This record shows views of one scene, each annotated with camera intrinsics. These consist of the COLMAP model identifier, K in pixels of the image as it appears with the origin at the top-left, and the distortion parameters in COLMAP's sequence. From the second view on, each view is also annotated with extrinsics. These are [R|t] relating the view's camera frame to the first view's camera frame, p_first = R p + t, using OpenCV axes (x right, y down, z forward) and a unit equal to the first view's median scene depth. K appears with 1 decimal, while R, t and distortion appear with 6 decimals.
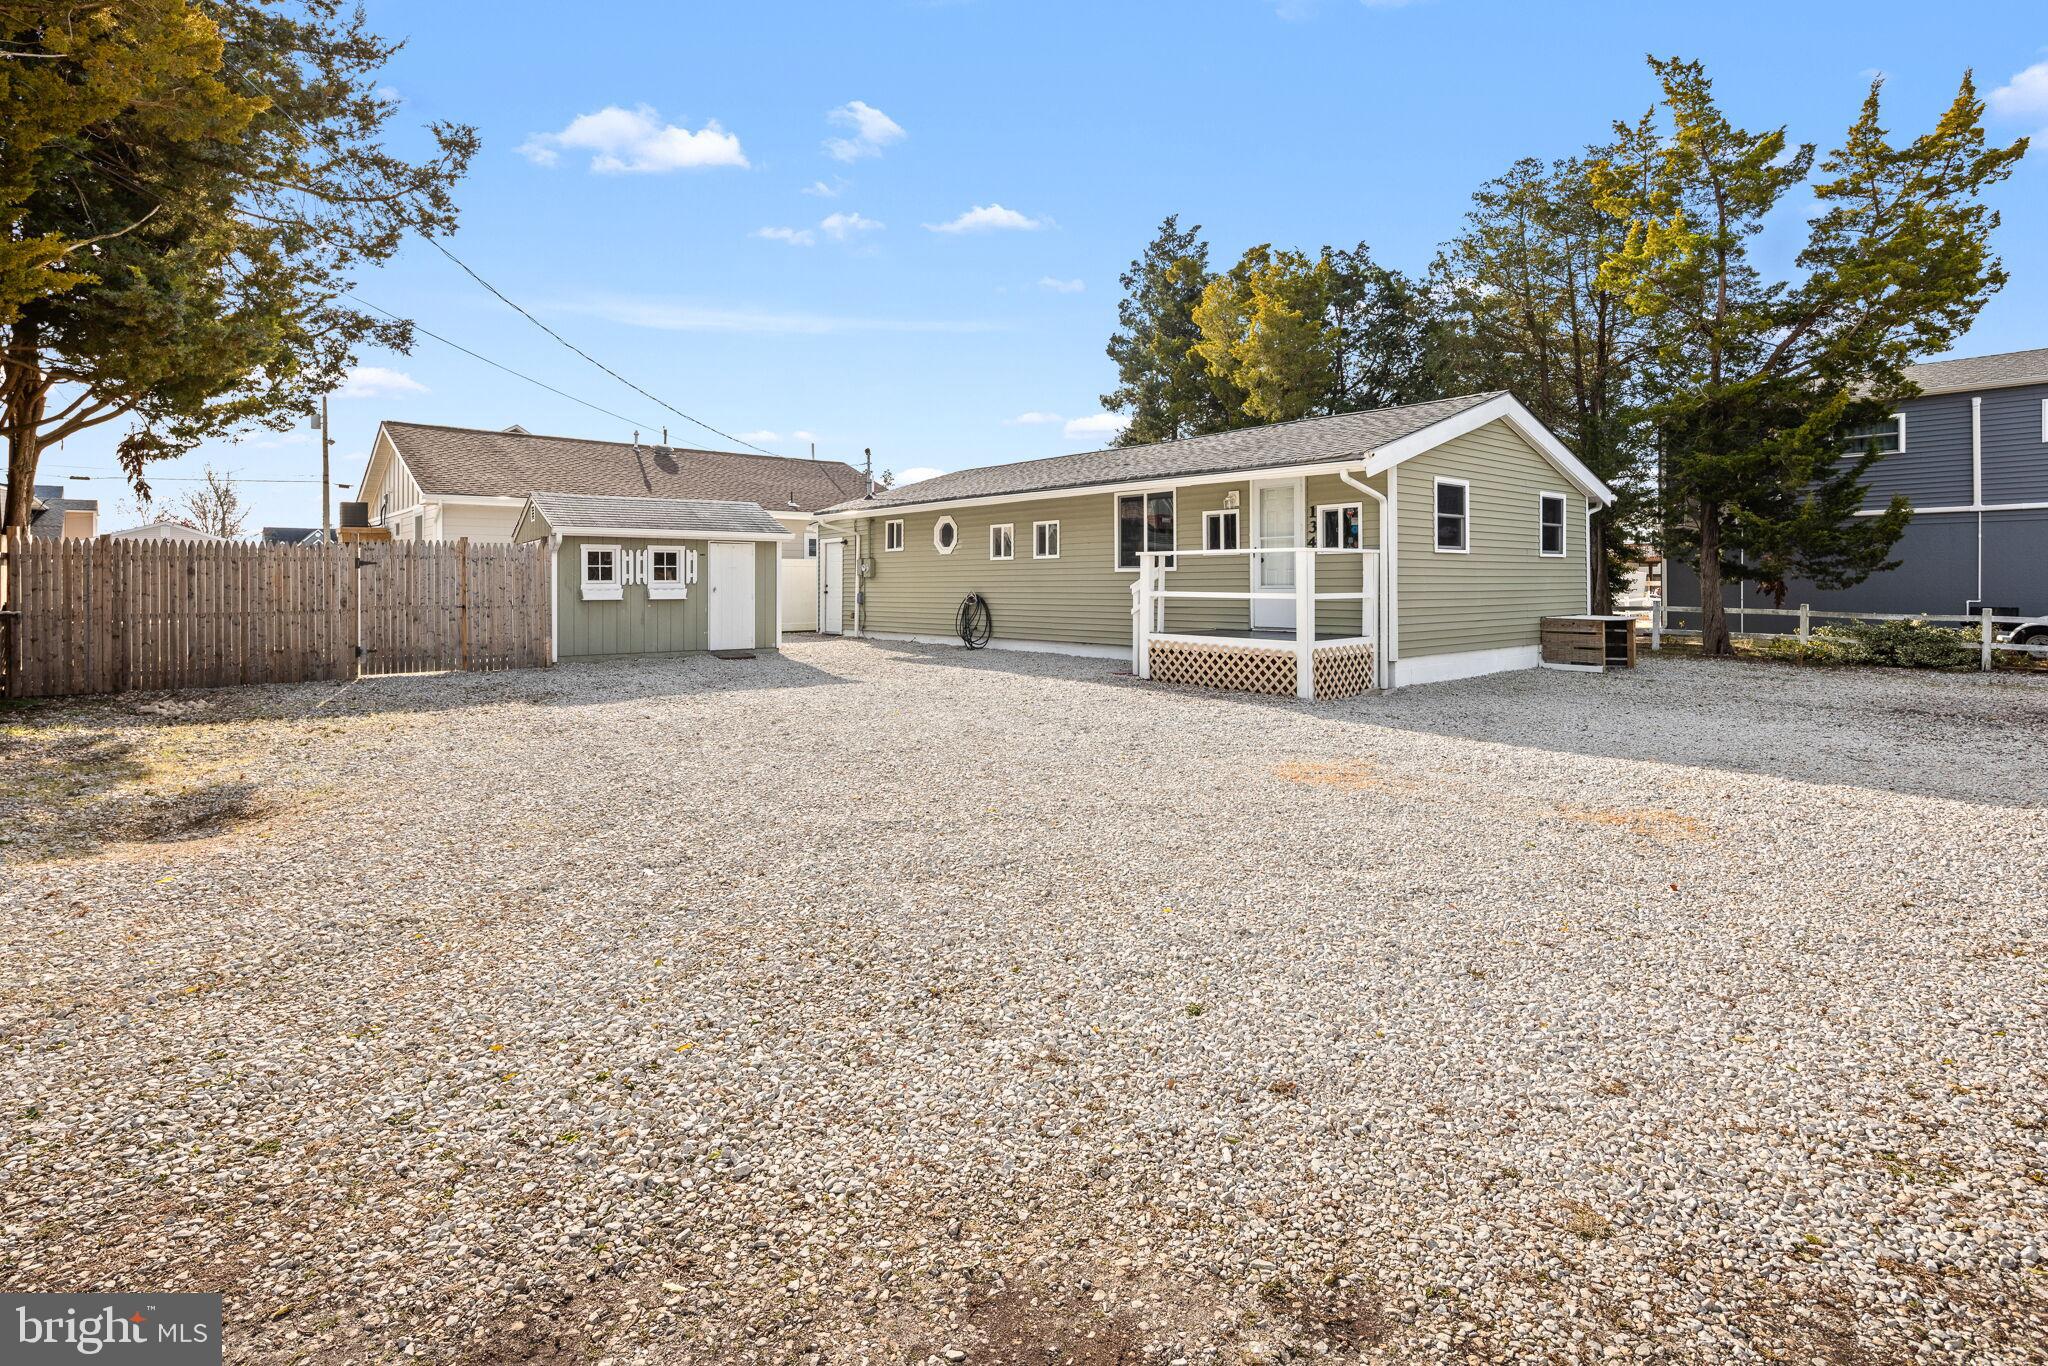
lens RADIAL K [[1003.7, 0, 1027.0], [0, 1003.7, 560.5], [0, 0, 1]] dist [0.001847, -0.000160]
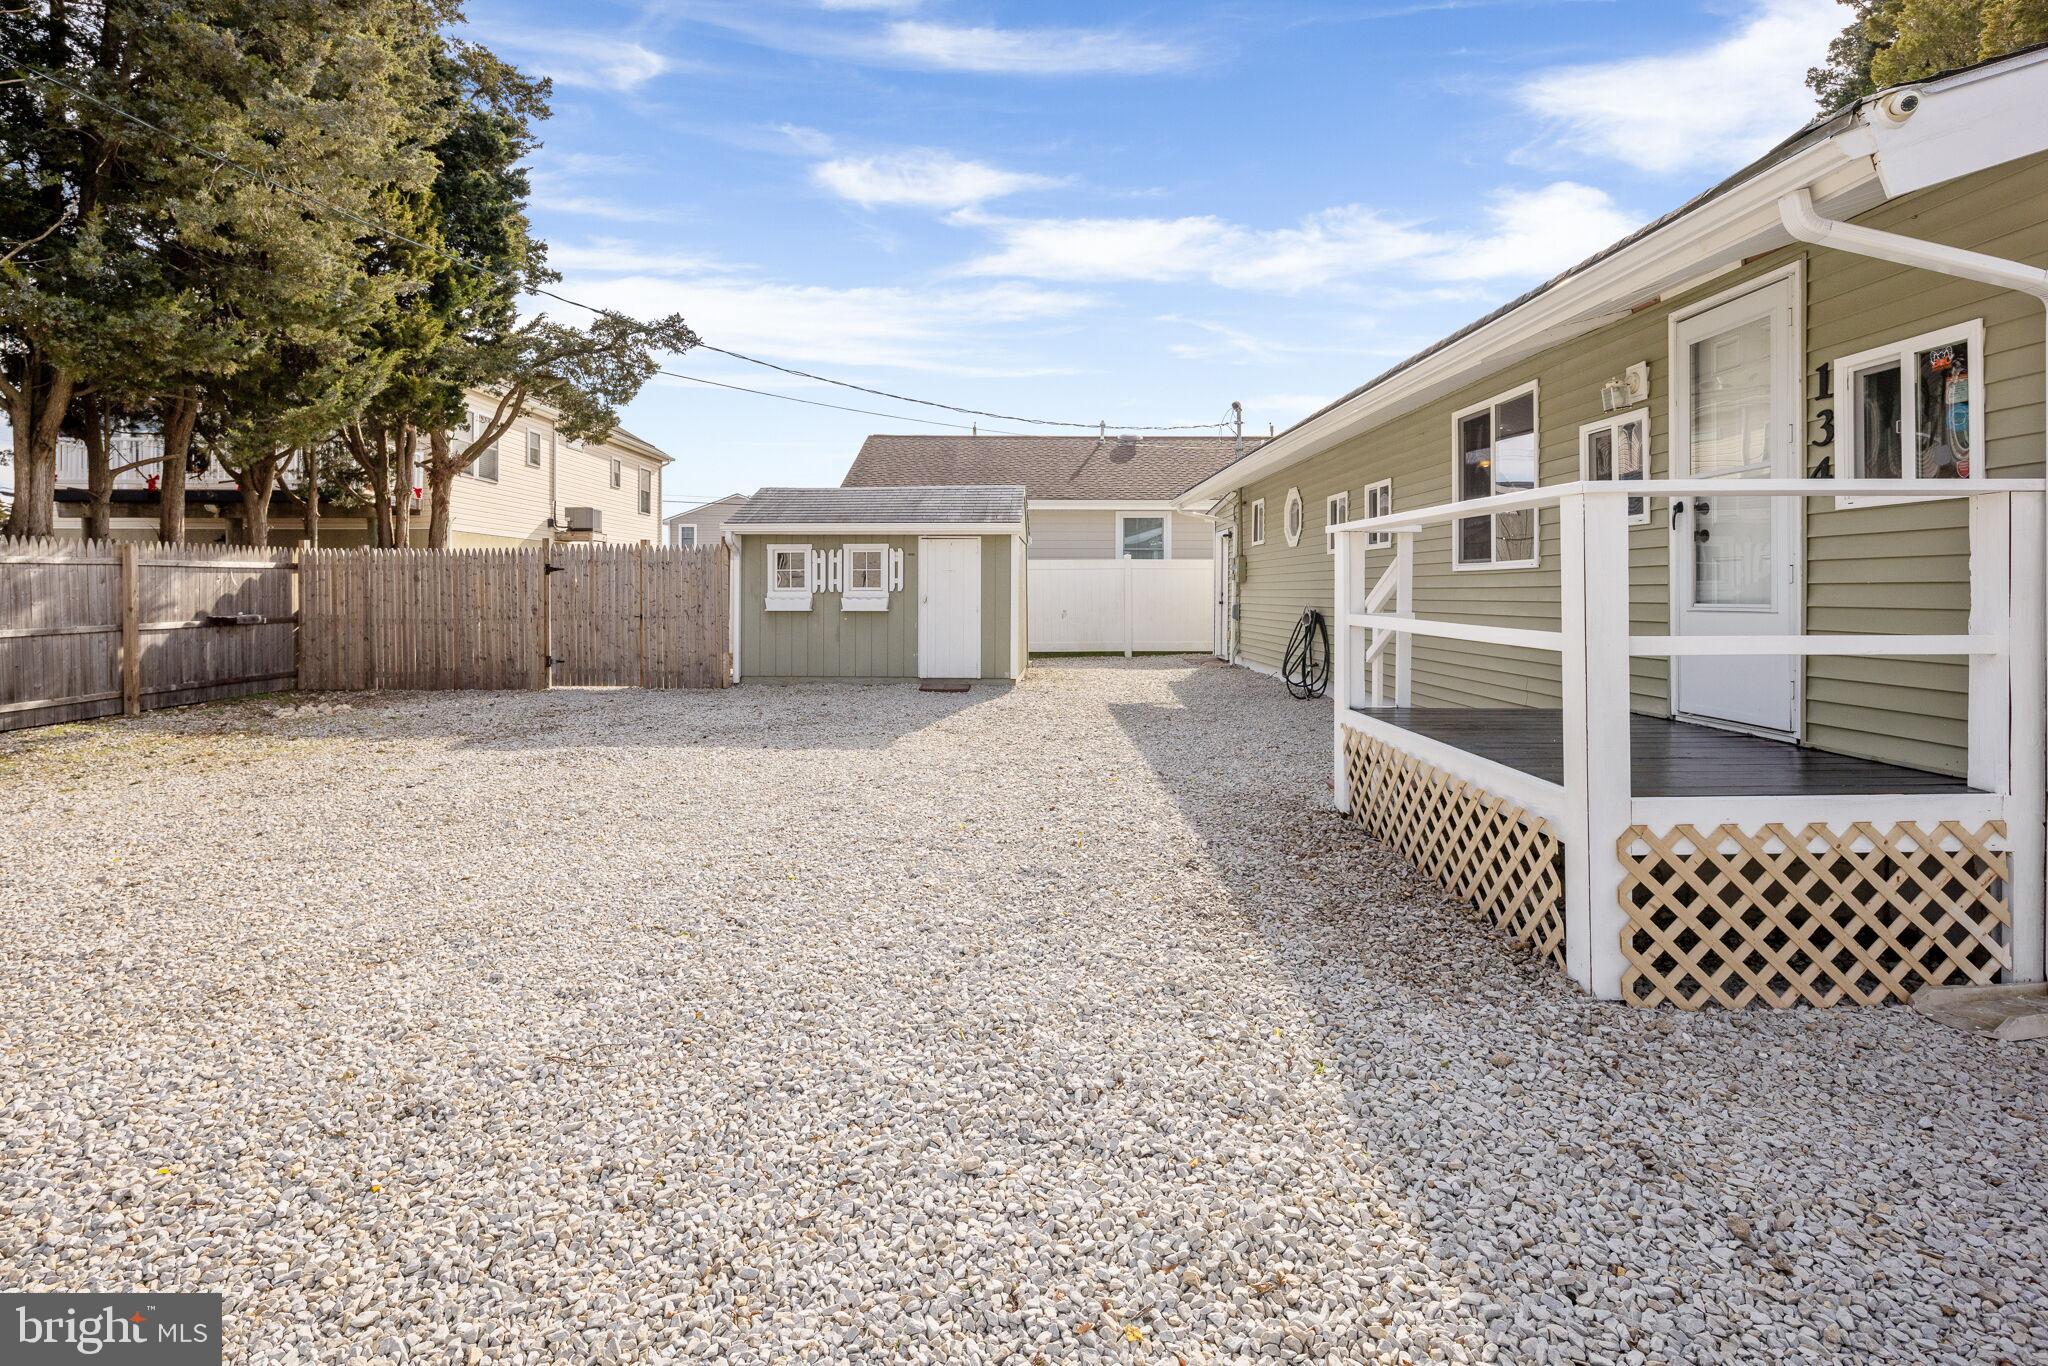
lens RADIAL K [[982.1, 0, 1018.1], [0, 982.1, 591.9], [0, 0, 1]] dist [0.000794, 0.000177]
pose [[0.756008, 0.004179, -0.654549, 0.246951], [0.013526, 0.999666, 0.022005, 0.007932], [0.654423, -0.025489, 0.755699, 0.487440]]
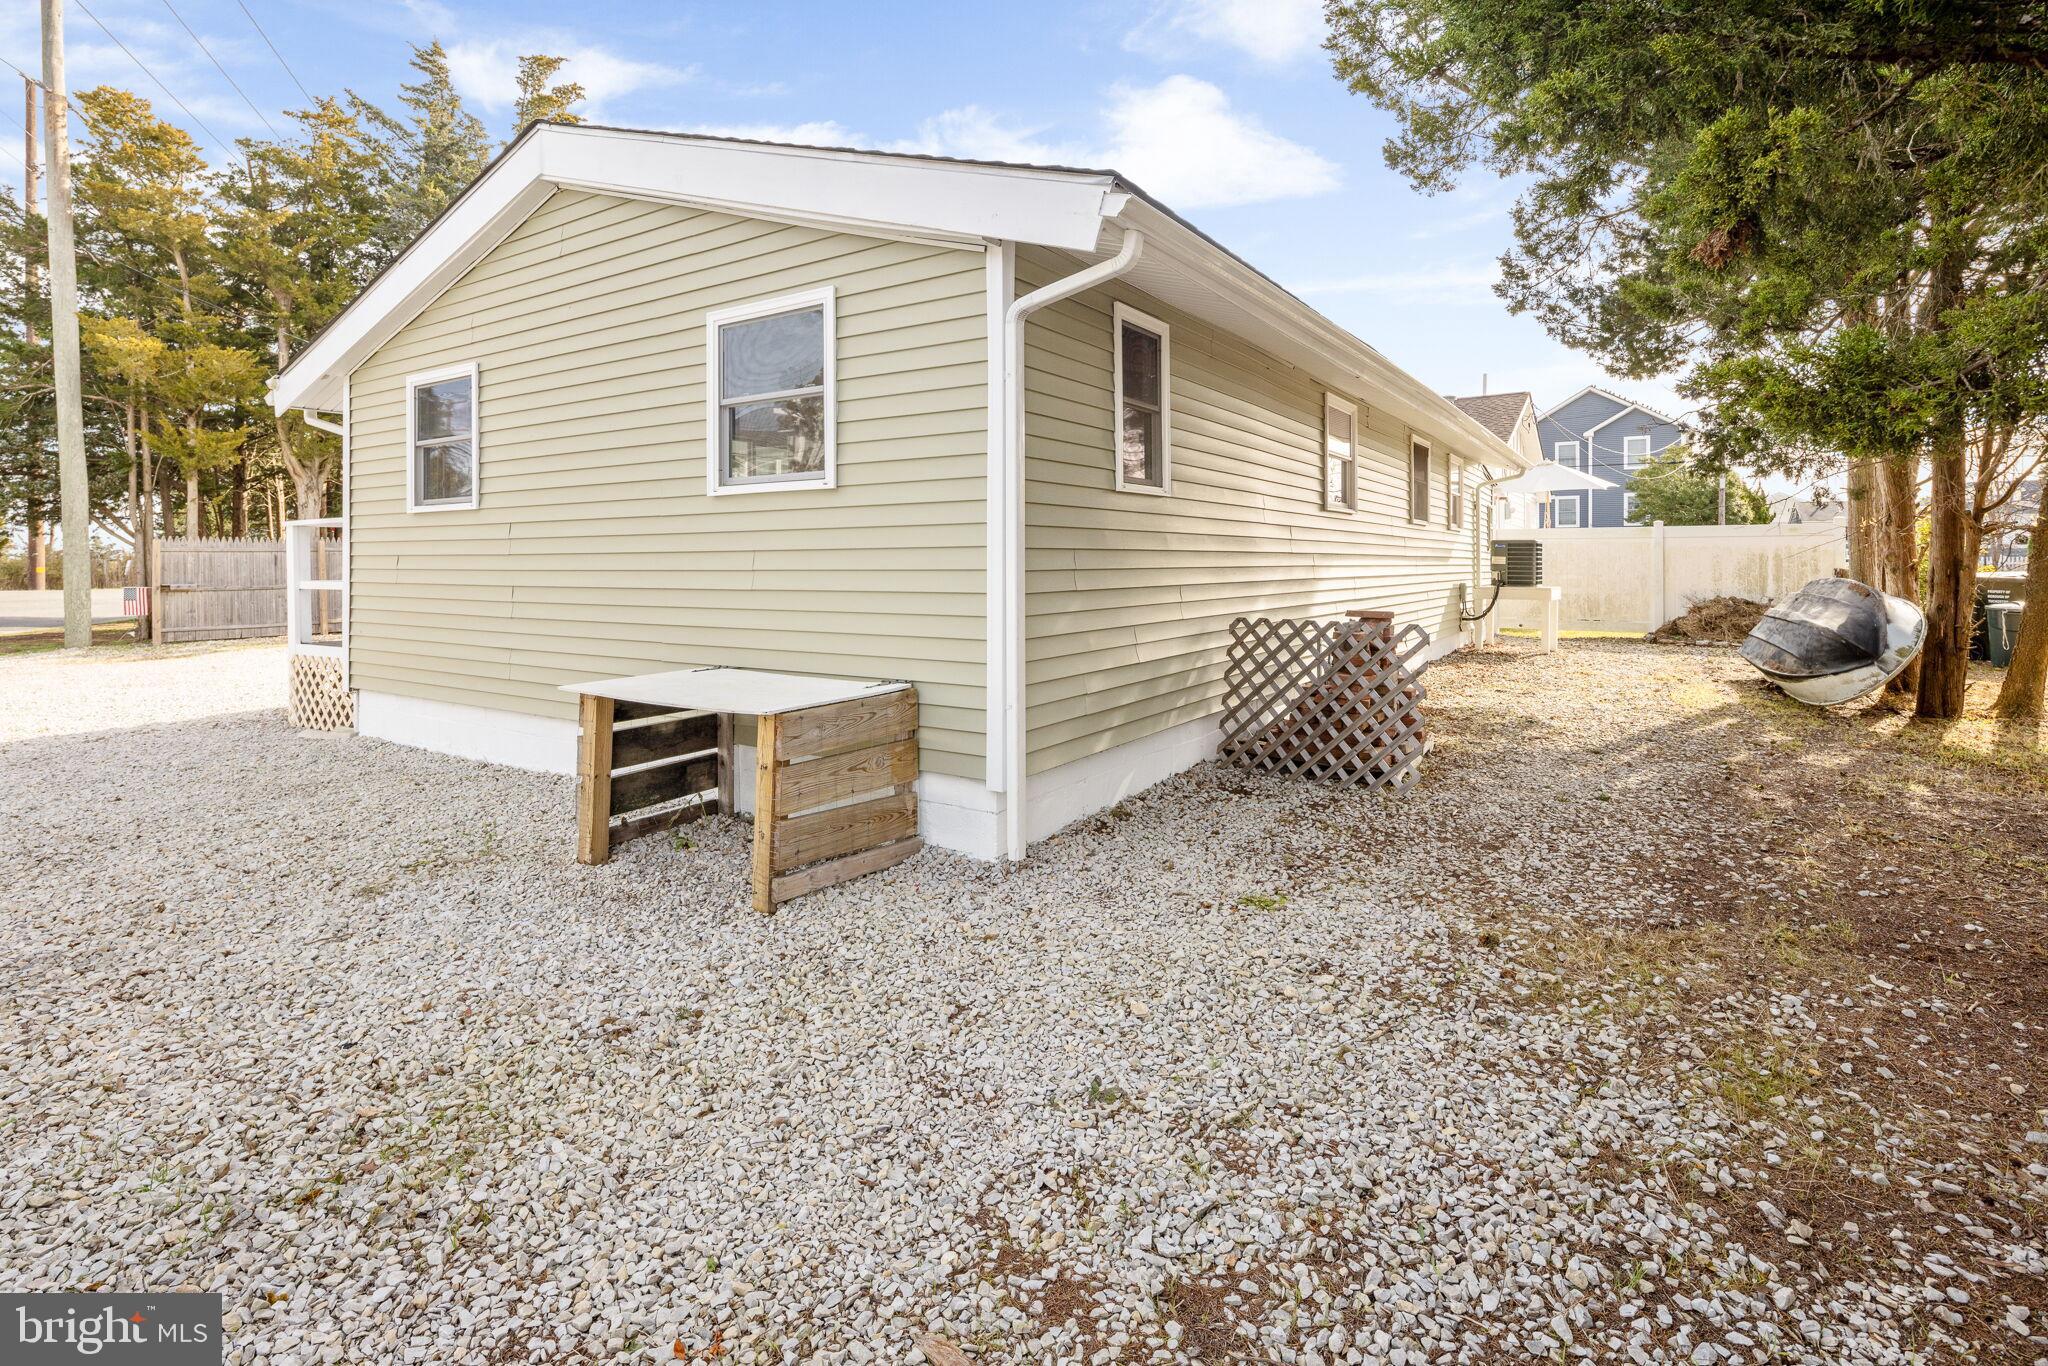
lens RADIAL K [[995.3, 0, 1018.7], [0, 995.3, 562.9], [0, 0, 1]] dist [0.008713, -0.007571]
pose [[0.273133, 0.002622, -0.961973, 0.847848], [0.023705, 0.999674, 0.009455, 0.017884], [0.961684, -0.025386, 0.272982, 0.970656]]
